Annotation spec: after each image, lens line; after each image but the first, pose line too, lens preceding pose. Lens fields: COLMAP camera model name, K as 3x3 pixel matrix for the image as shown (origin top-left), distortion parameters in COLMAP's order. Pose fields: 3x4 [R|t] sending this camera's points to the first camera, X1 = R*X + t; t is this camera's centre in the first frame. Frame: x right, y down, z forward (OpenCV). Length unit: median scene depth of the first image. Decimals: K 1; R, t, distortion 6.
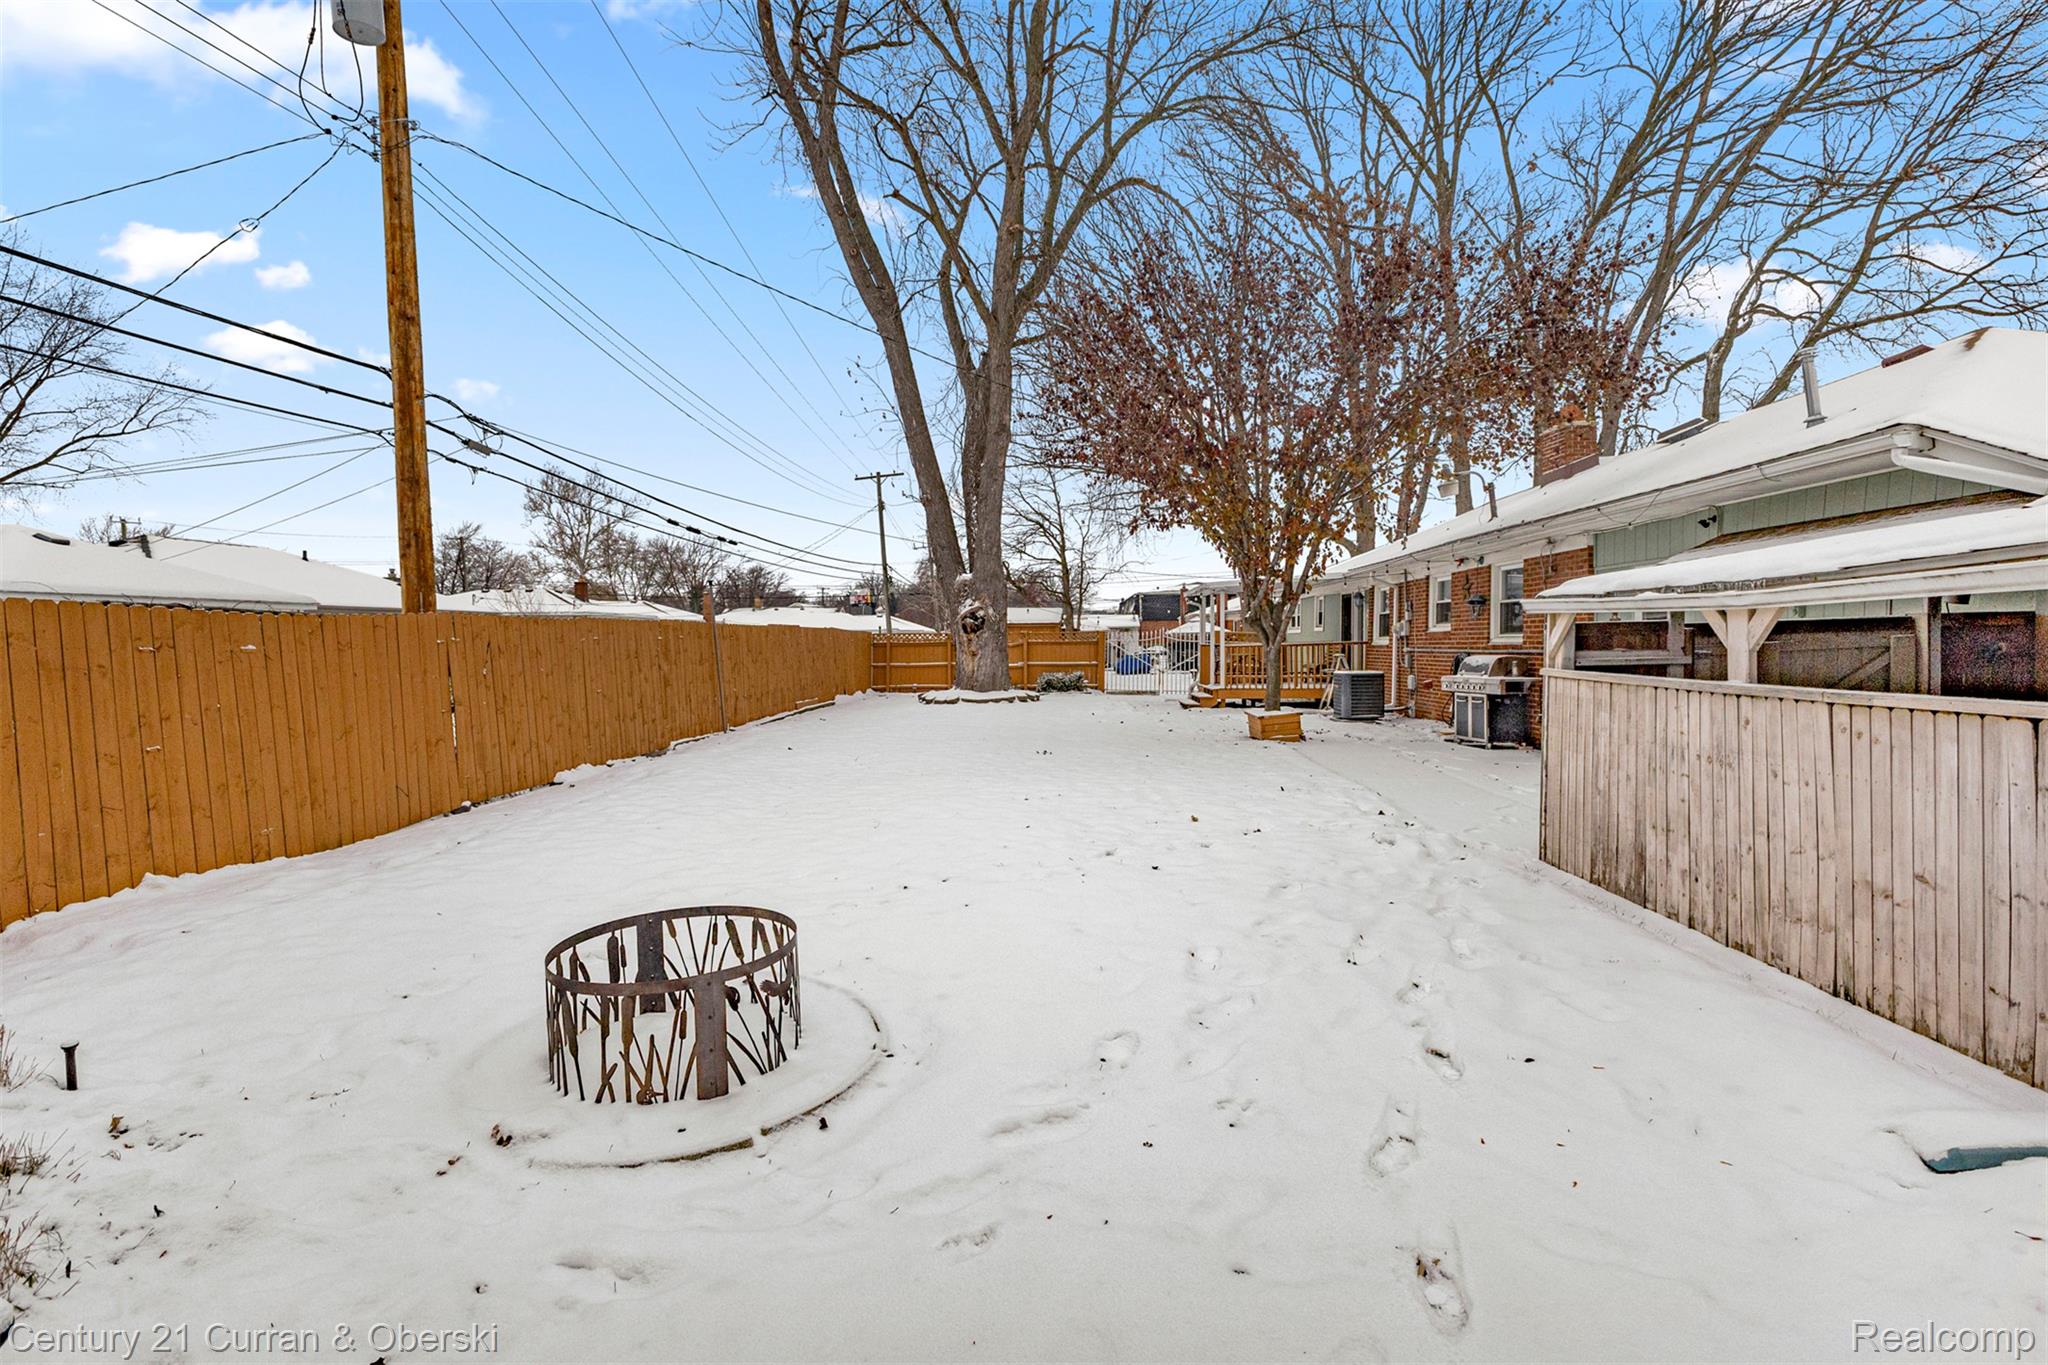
lens RADIAL K [[996.5, 0, 1023.8], [0, 996.5, 685.8], [0, 0, 1]] dist [0.010717, -0.004435]
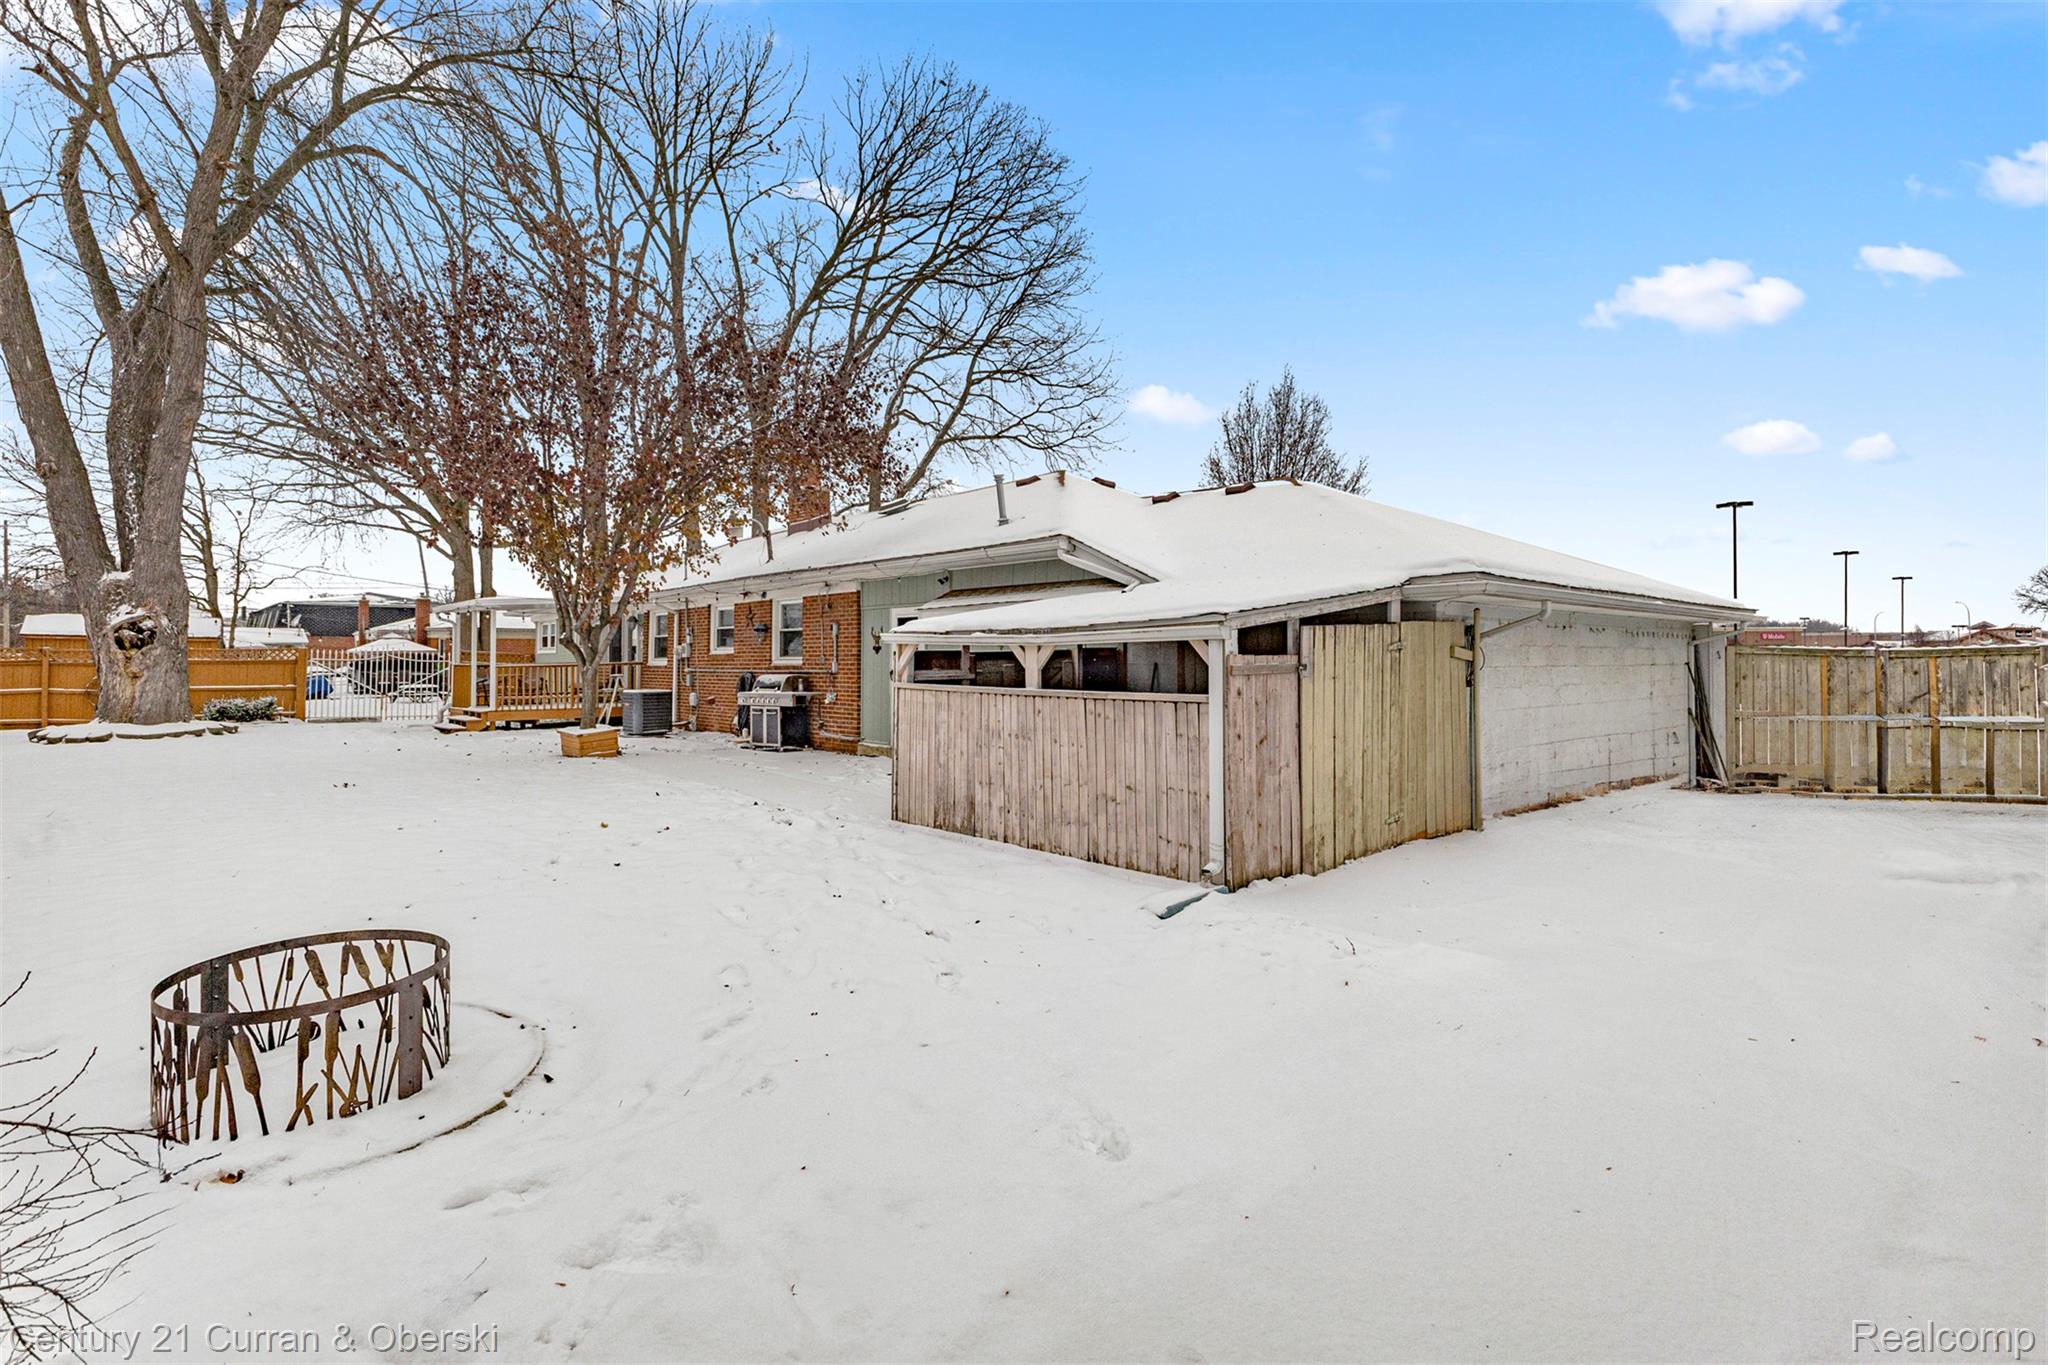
lens RADIAL K [[996.5, 0, 1027.3], [0, 996.5, 677.9], [0, 0, 1]] dist [0.010717, -0.004435]
pose [[0.704124, -0.006653, 0.710046, -0.167086], [0.027094, 0.999480, -0.017503, 0.002614], [-0.709560, 0.031562, 0.703938, -0.060130]]
